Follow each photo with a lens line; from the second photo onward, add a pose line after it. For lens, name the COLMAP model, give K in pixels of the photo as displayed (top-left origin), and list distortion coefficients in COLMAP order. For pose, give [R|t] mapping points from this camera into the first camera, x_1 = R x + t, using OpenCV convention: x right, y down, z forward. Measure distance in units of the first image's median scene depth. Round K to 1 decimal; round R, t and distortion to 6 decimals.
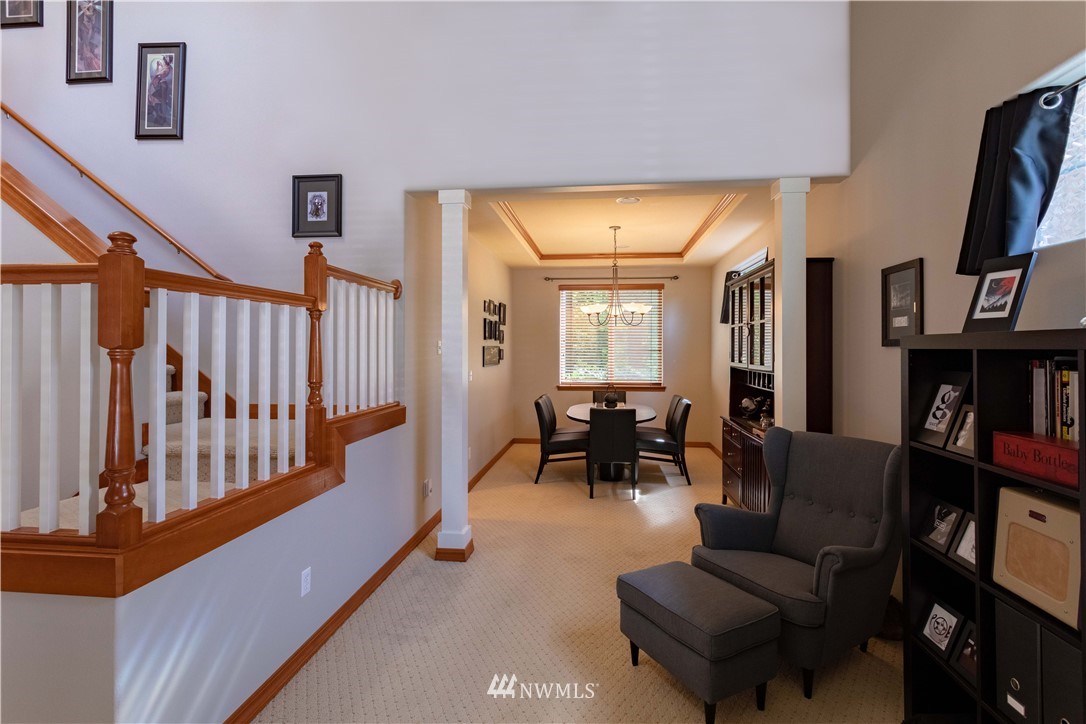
lens RADIAL K [[517.8, 0, 545.8], [0, 517.8, 344.4], [0, 0, 1]] dist [-0.000404, 0.000740]
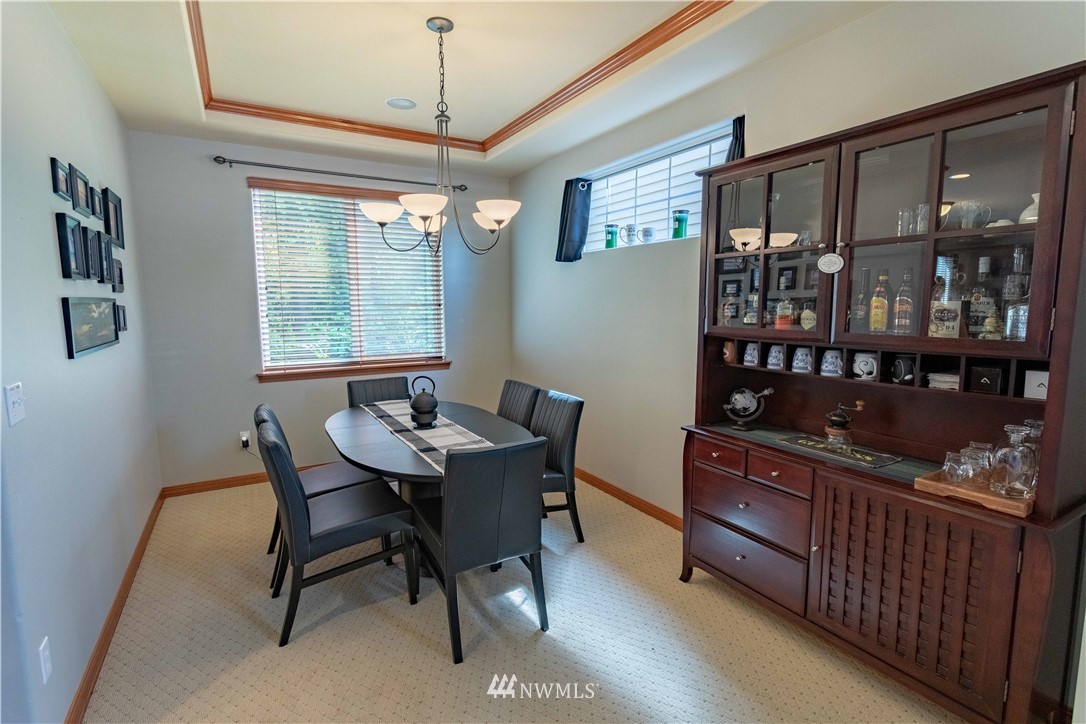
lens RADIAL K [[511.9, 0, 541.8], [0, 511.9, 359.3], [0, 0, 1]] dist [-0.001245, 0.000084]
pose [[0.798959, -0.073783, 0.596842, -0.115036], [0.002892, 0.992905, 0.118874, 0.007861], [-0.601379, -0.093249, 0.793504, 0.852830]]
